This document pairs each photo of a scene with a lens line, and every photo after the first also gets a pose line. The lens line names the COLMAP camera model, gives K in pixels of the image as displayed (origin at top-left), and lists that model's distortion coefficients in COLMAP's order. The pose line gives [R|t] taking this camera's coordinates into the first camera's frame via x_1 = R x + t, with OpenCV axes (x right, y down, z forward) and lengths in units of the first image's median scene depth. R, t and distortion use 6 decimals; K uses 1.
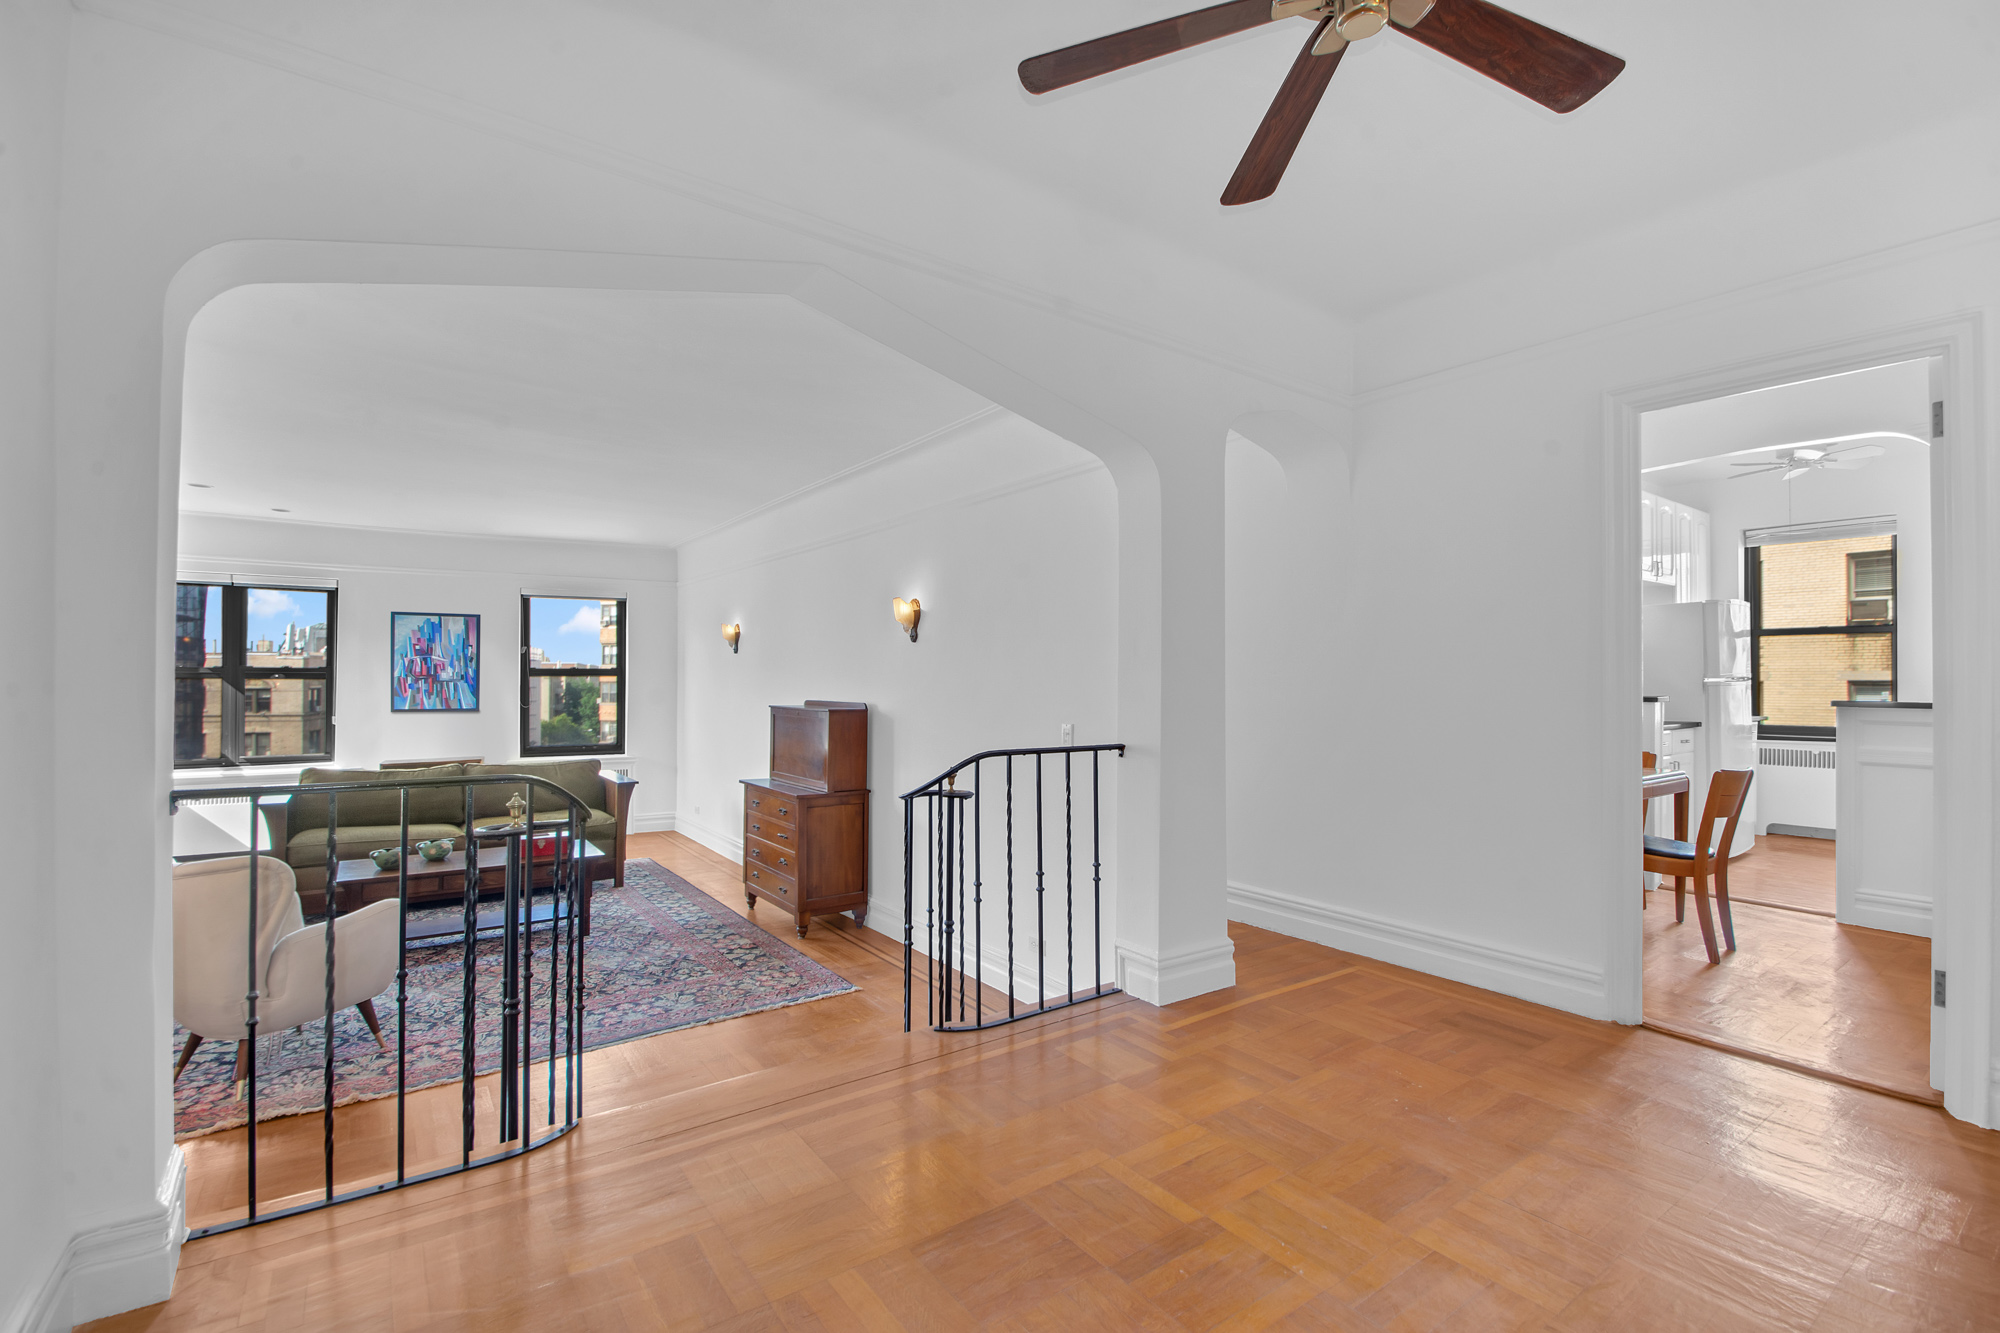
lens RADIAL K [[899.3, 0, 1033.6], [0, 899.3, 664.6], [0, 0, 1]] dist [0.001877, 0.000233]
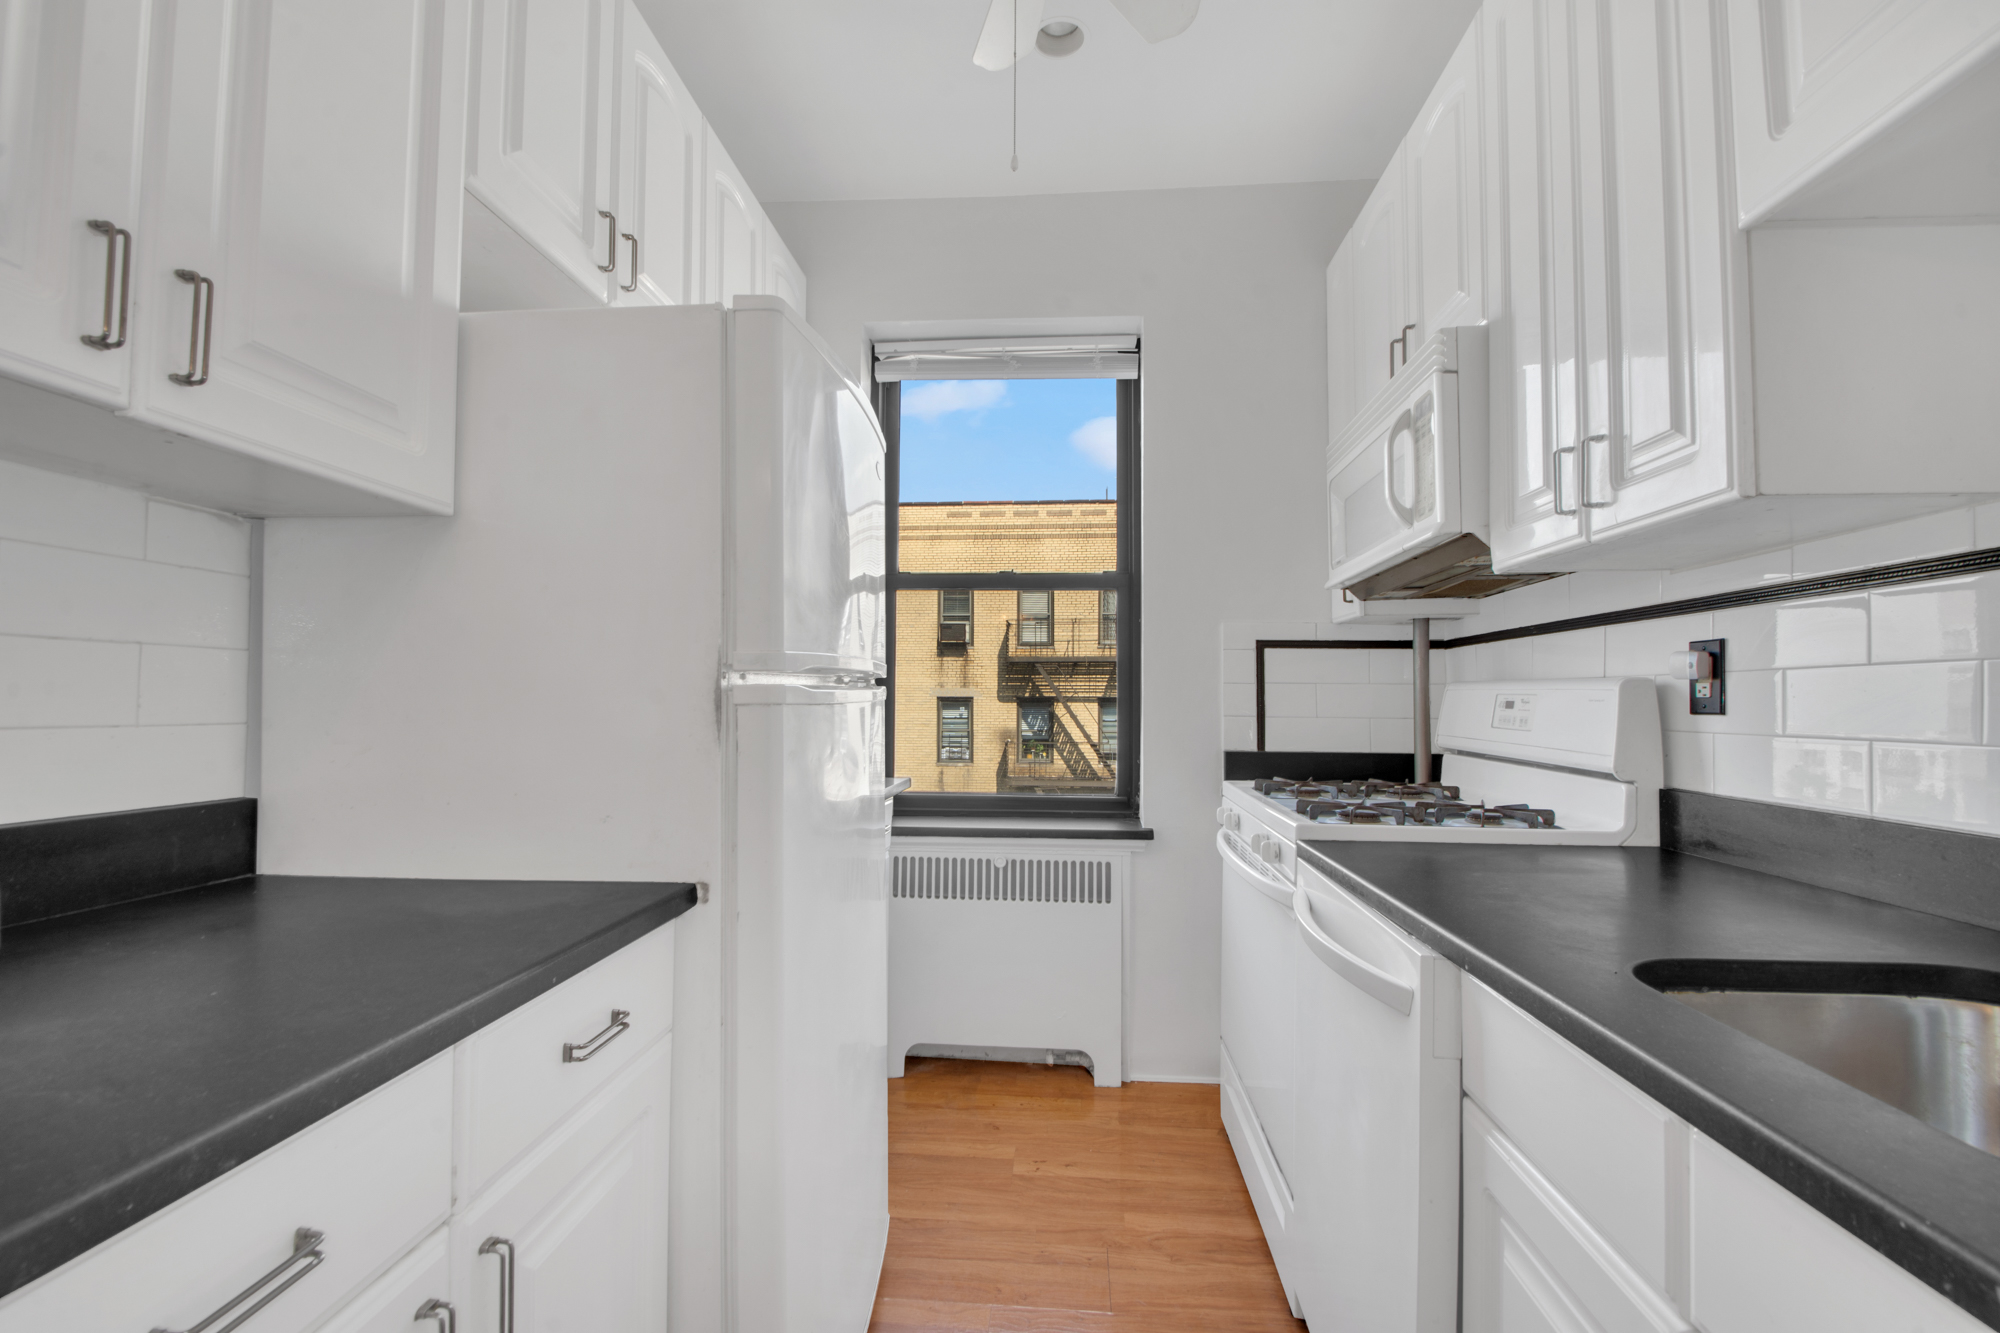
lens RADIAL K [[870.6, 0, 990.3], [0, 870.6, 660.6], [0, 0, 1]] dist [0.000248, -0.000010]
pose [[0.685518, 0.032491, 0.727330, 1.413808], [-0.014539, 0.999415, -0.030943, 0.040905], [-0.727910, 0.010637, 0.685590, 1.800990]]
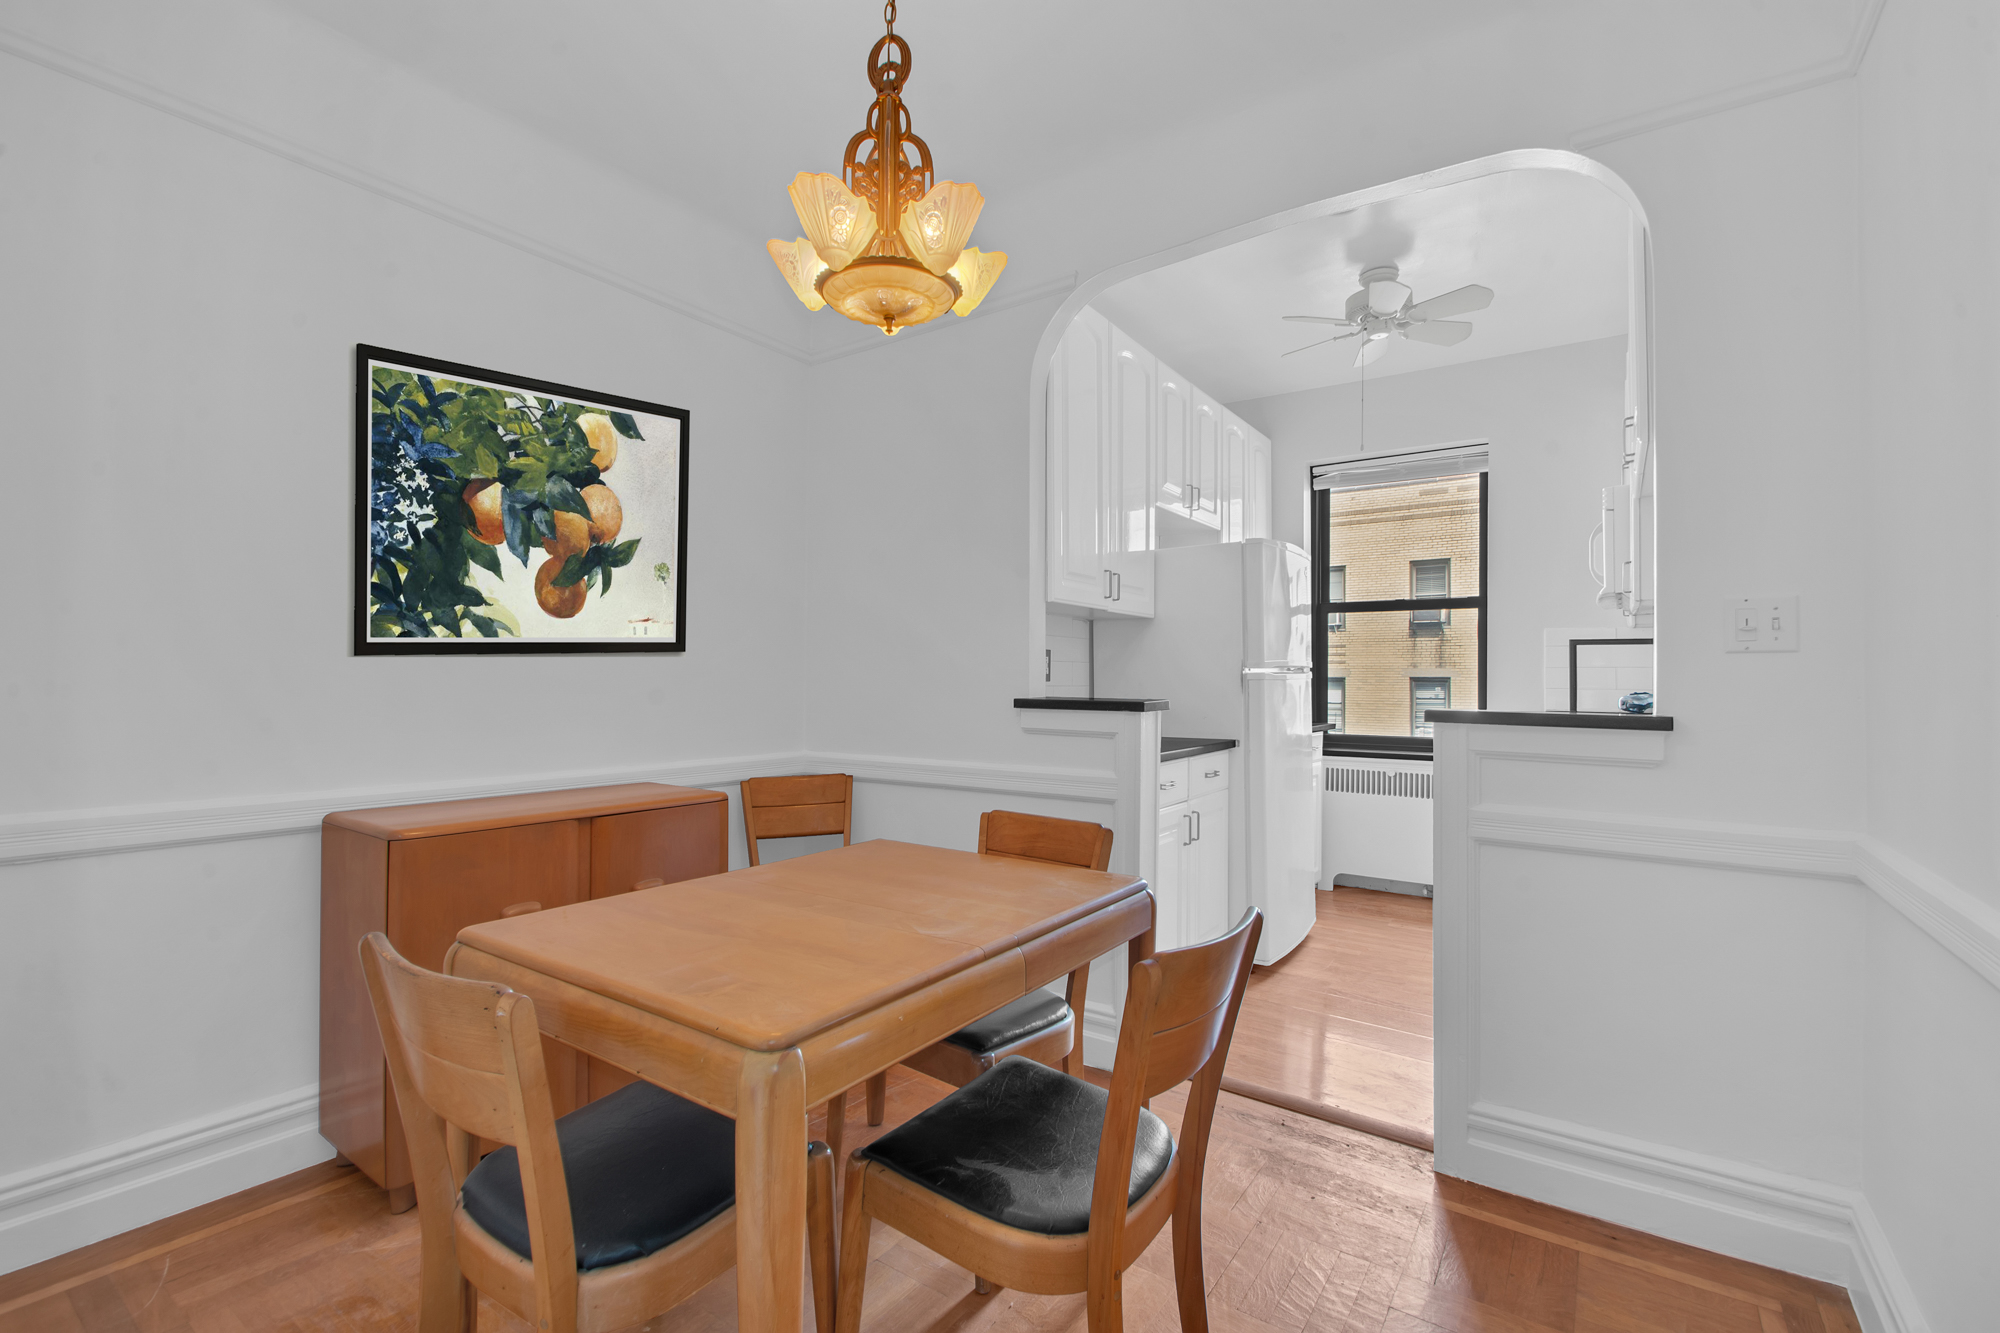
lens RADIAL K [[870.9, 0, 1003.9], [0, 870.9, 672.3], [0, 0, 1]] dist [0.000477, -0.000005]
pose [[0.954281, 0.001237, 0.298910, 0.915060], [-0.004163, 0.999949, 0.009152, 0.029700], [-0.298884, -0.009977, 0.954237, 1.073411]]
